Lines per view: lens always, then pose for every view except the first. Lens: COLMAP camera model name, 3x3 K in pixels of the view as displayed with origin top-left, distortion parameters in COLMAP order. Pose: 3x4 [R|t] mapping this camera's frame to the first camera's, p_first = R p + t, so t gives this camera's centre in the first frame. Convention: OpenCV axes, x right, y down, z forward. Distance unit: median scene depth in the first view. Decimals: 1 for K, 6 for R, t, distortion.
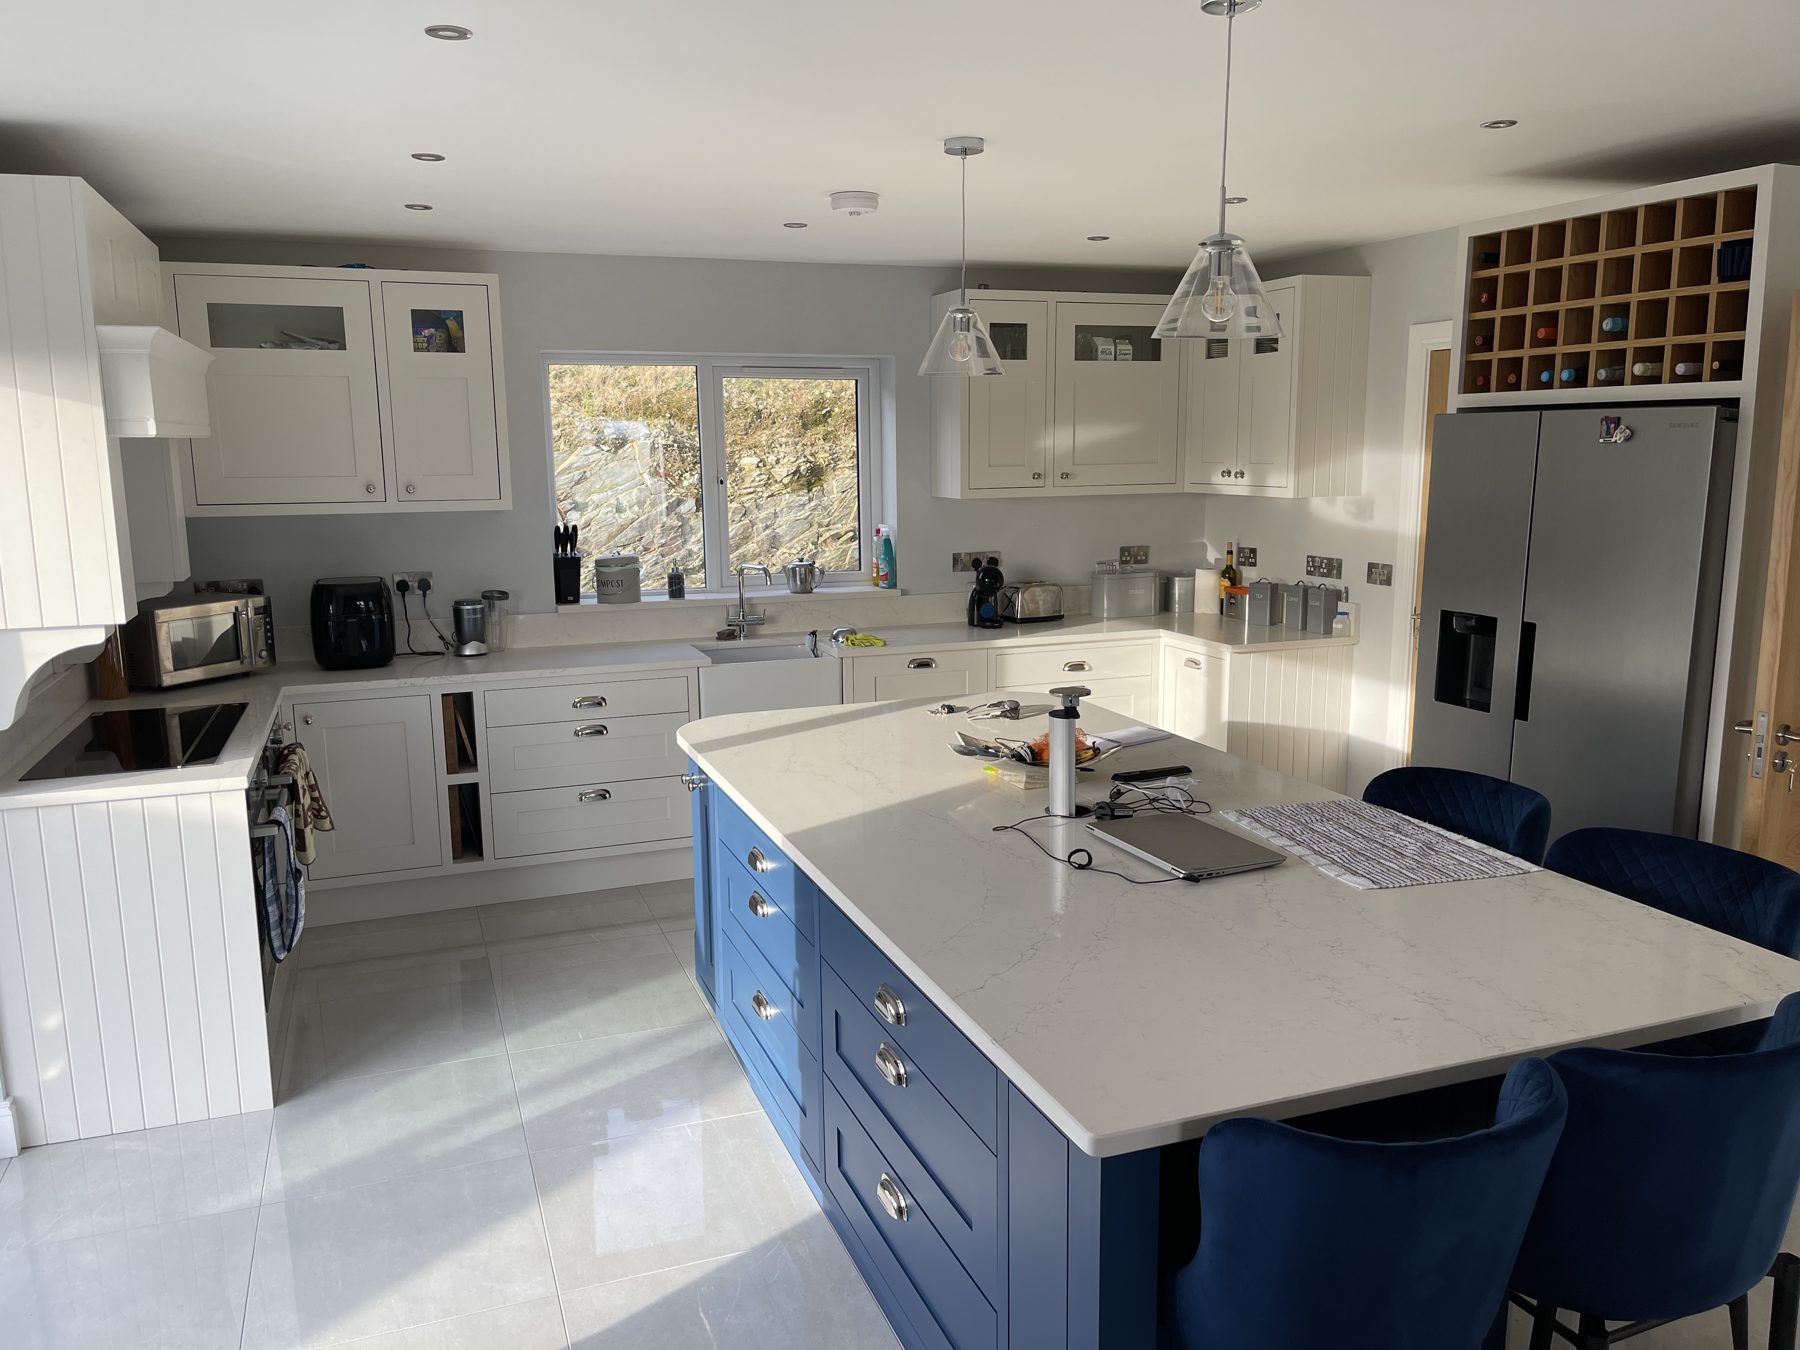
lens RADIAL K [[1366.6, 0, 896.9], [0, 1366.6, 689.5], [0, 0, 1]] dist [0.052587, -0.066005]
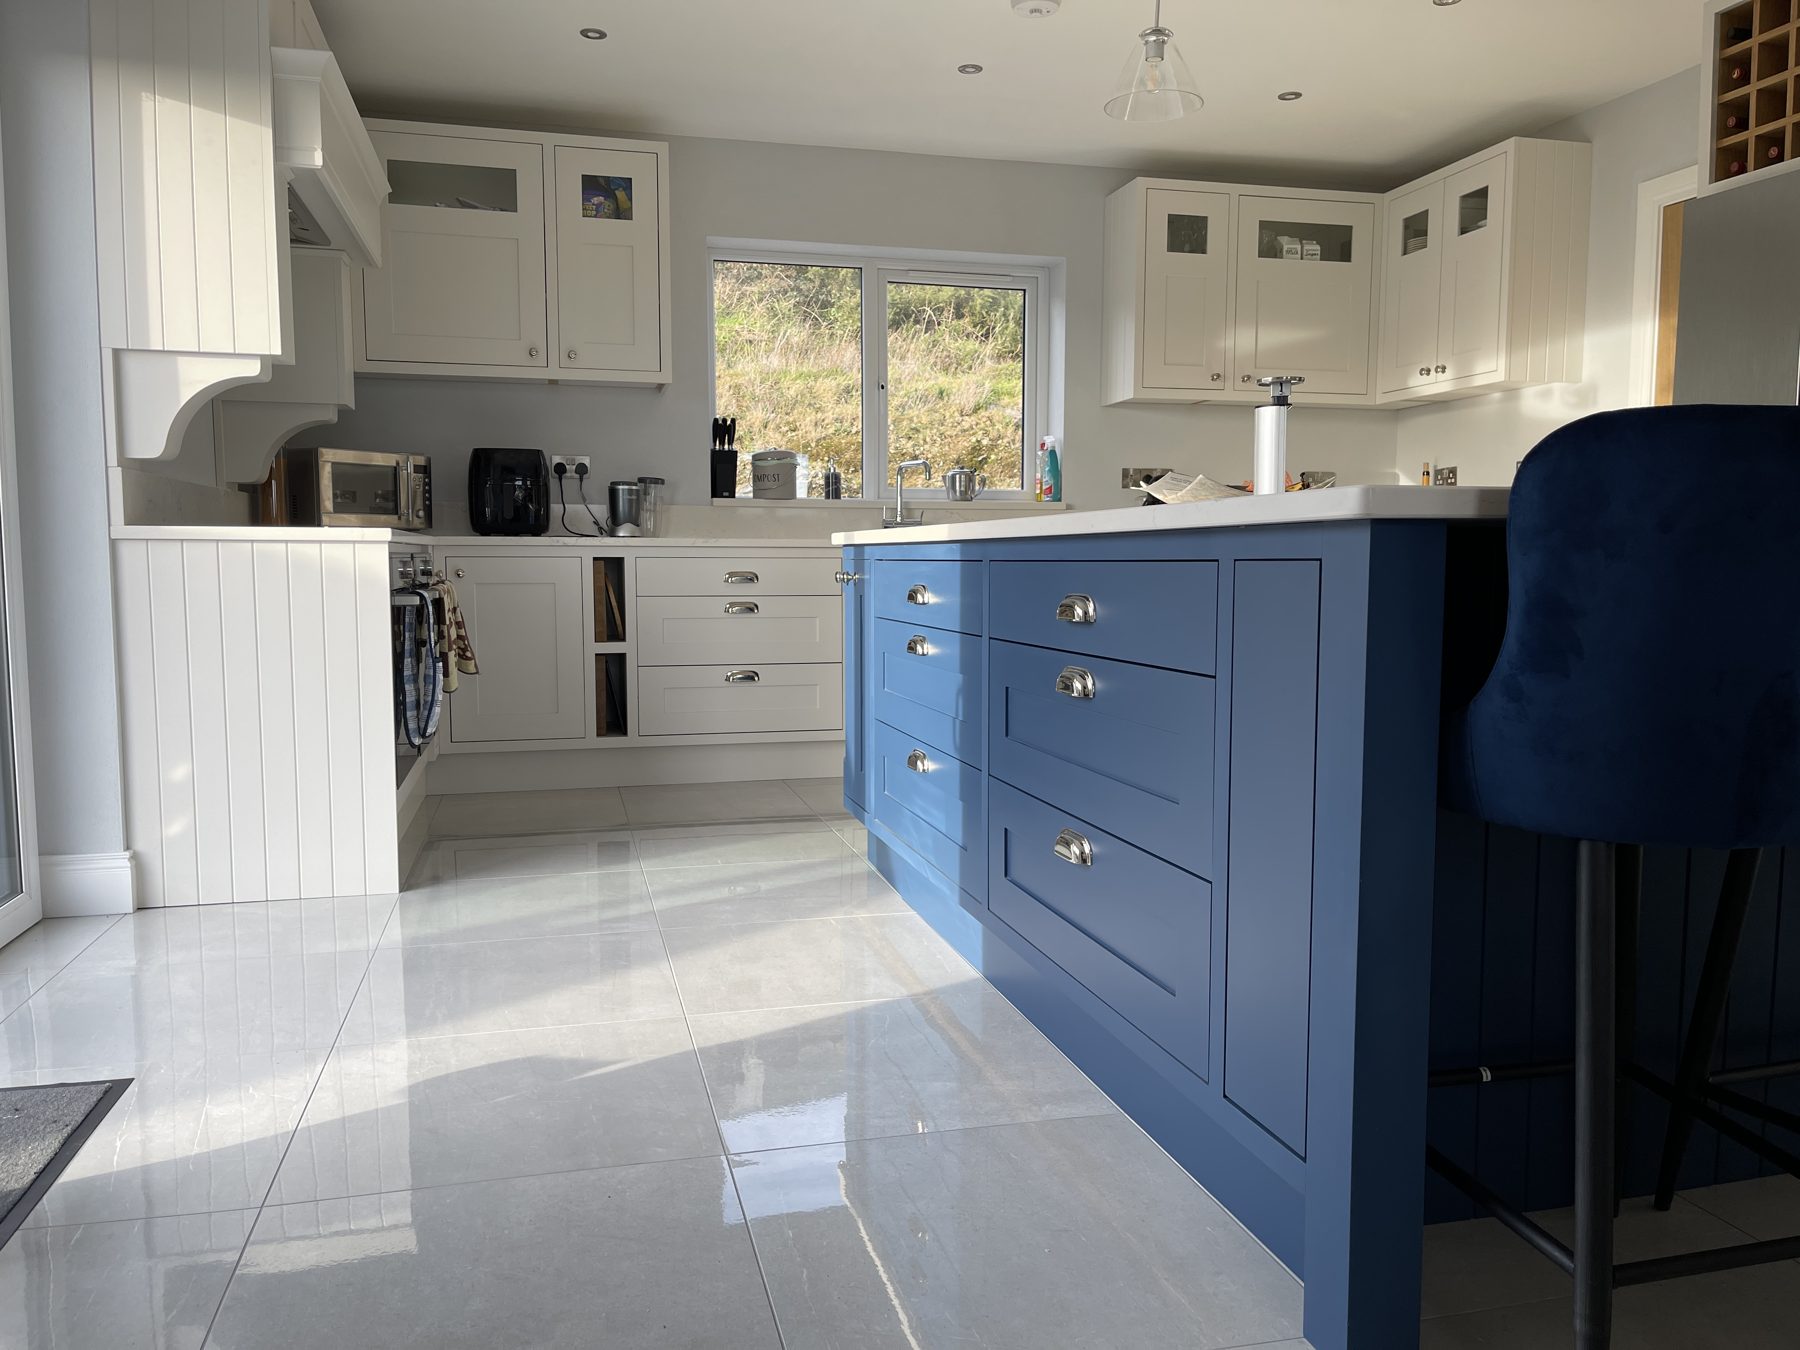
lens RADIAL K [[1366.6, 0, 891.2], [0, 1366.6, 690.9], [0, 0, 1]] dist [0.052587, -0.066005]
pose [[0.993555, 0.022563, -0.111084, -0.011054], [-0.031632, 0.996247, -0.080574, 0.164558], [0.108849, 0.083568, 0.990539, 0.066824]]
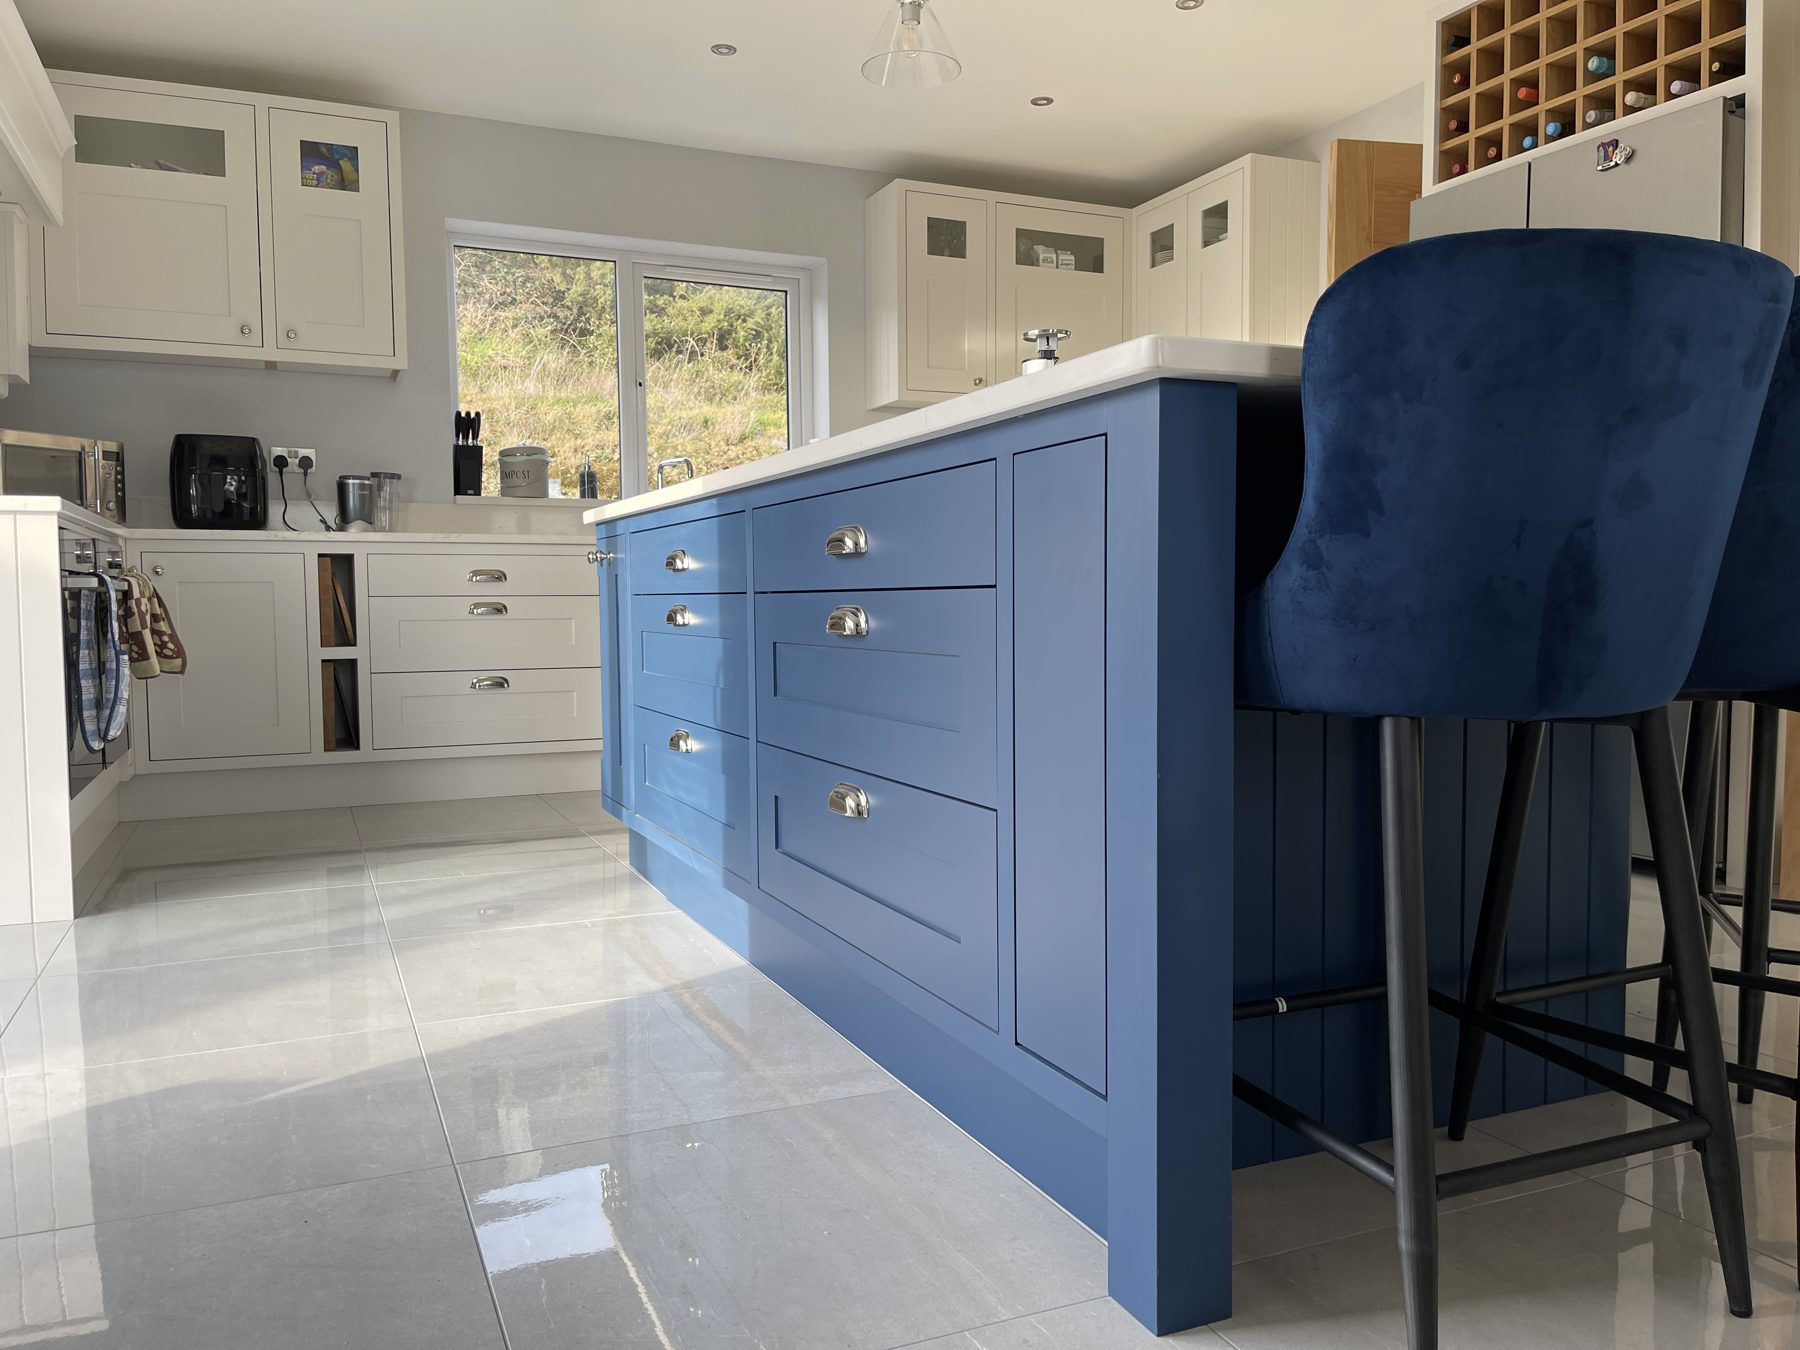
lens RADIAL K [[1366.6, 0, 900.2], [0, 1366.6, 687.3], [0, 0, 1]] dist [0.052587, -0.066005]
pose [[0.998161, 0.000747, 0.060615, -0.009804], [0.006292, 0.993247, -0.115850, 0.188845], [-0.060292, 0.116018, 0.991415, 0.104306]]
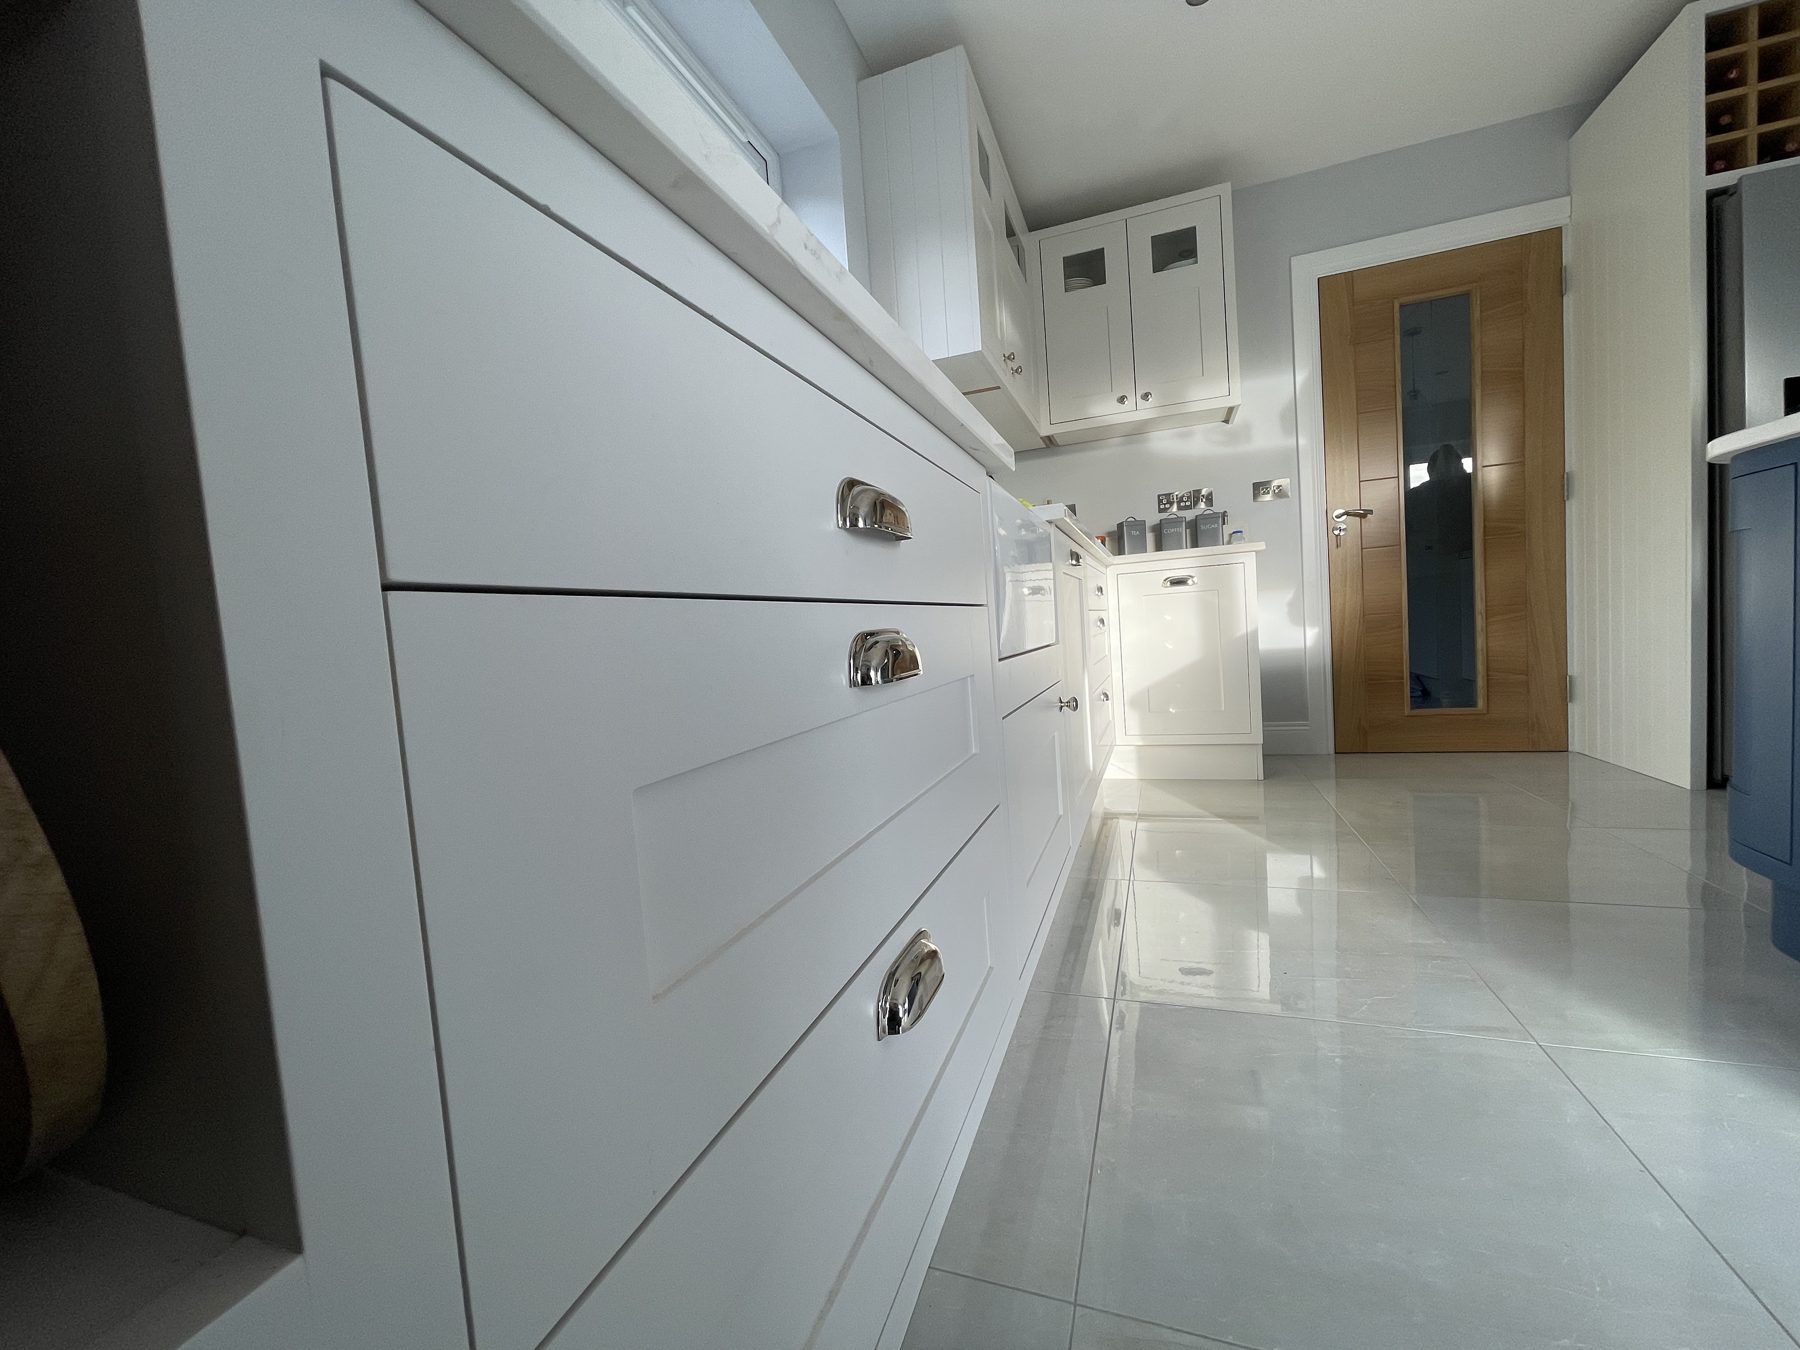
lens RADIAL K [[725.2, 0, 901.6], [0, 725.2, 675.5], [0, 0, 1]] dist [-0.003128, 0.000592]
pose [[0.644912, -0.083115, 0.759724, -0.308029], [0.200899, 0.977546, -0.063593, 0.040657], [-0.737379, 0.193640, 0.647129, 0.940673]]
